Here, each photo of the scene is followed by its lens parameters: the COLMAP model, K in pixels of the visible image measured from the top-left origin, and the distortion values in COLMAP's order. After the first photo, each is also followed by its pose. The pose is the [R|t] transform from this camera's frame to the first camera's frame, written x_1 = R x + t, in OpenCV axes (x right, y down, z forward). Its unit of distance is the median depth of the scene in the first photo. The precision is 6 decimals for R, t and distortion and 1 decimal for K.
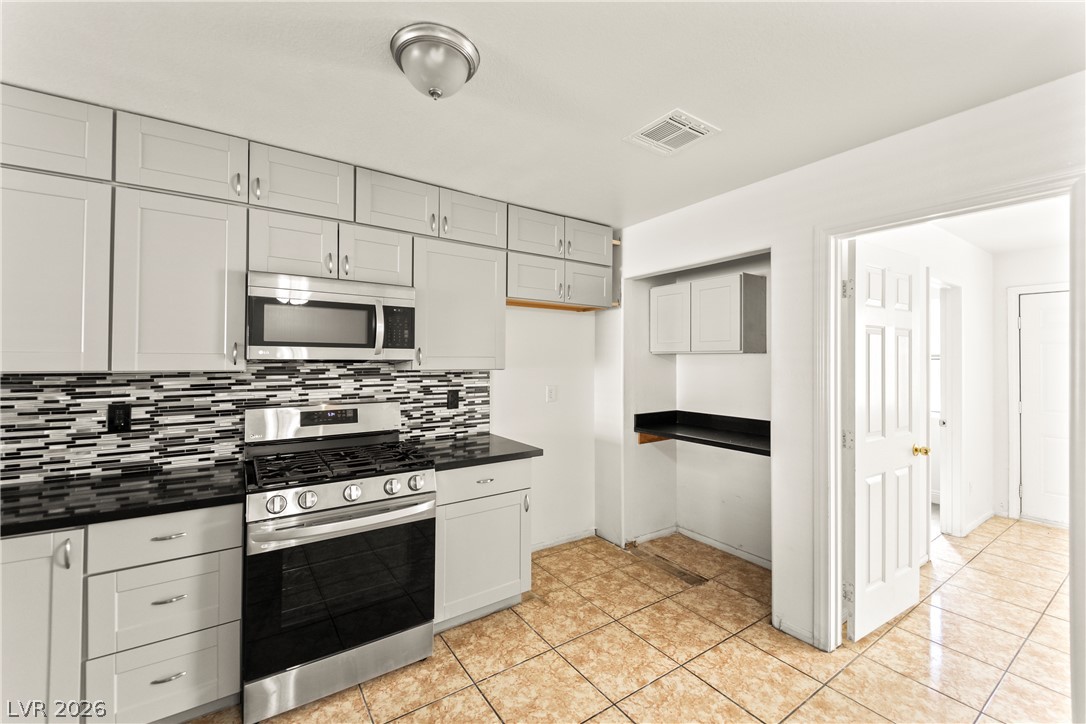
lens RADIAL K [[437.6, 0, 533.5], [0, 437.6, 354.2], [0, 0, 1]] dist [0.034076, -0.020469]
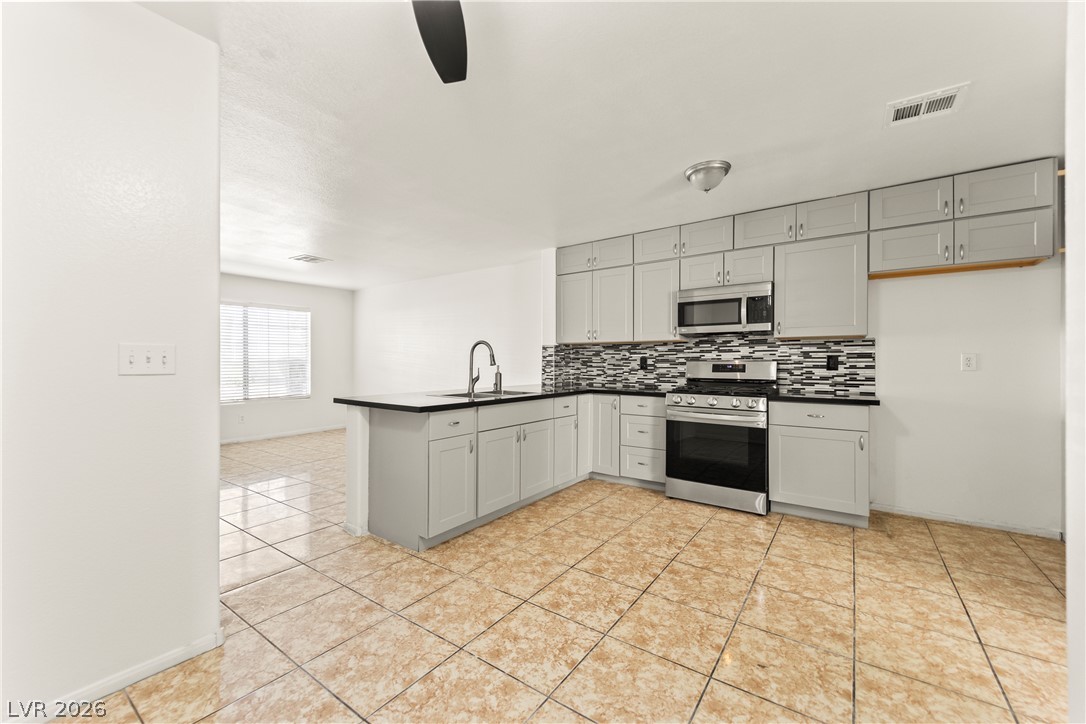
lens RADIAL K [[429.8, 0, 538.8], [0, 429.8, 360.3], [0, 0, 1]] dist [0.032877, -0.020902]
pose [[0.353124, -0.009676, -0.935526, 0.801162], [0.011474, 0.999916, -0.006011, 0.111660], [0.935506, -0.008612, 0.353205, -0.249717]]
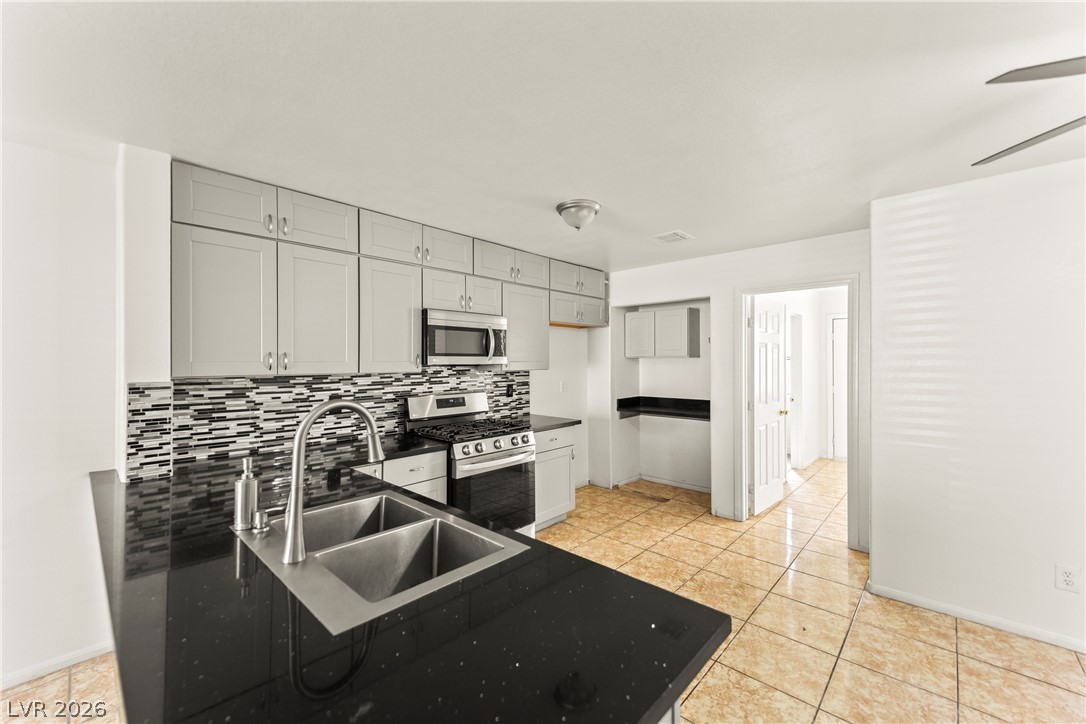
lens RADIAL K [[429.8, 0, 538.8], [0, 429.8, 360.3], [0, 0, 1]] dist [0.032877, -0.020902]
pose [[0.973922, -0.007273, 0.226768, -0.490005], [0.004571, 0.999912, 0.012439, -0.017381], [-0.226838, -0.011079, 0.973869, -0.480435]]
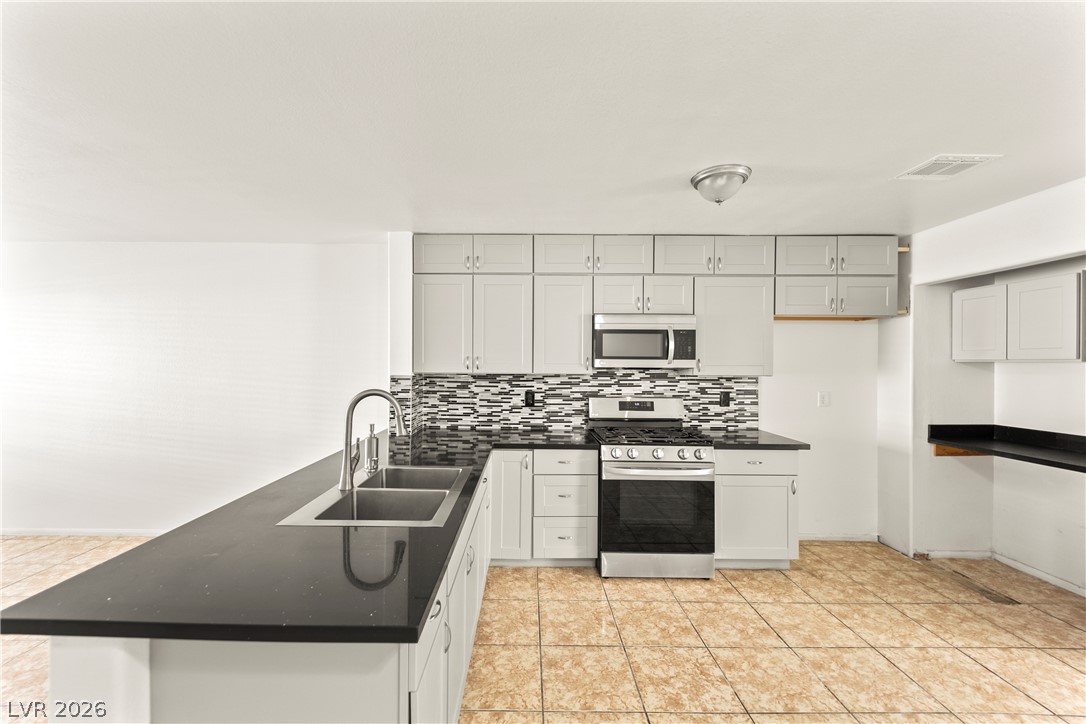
lens RADIAL K [[434.9, 0, 528.1], [0, 434.9, 361.8], [0, 0, 1]] dist [0.031747, -0.017291]
pose [[0.834119, -0.000631, -0.551585, 0.043160], [0.005075, 0.999966, 0.006529, -0.016878], [0.551562, -0.008245, 0.834093, -0.414590]]
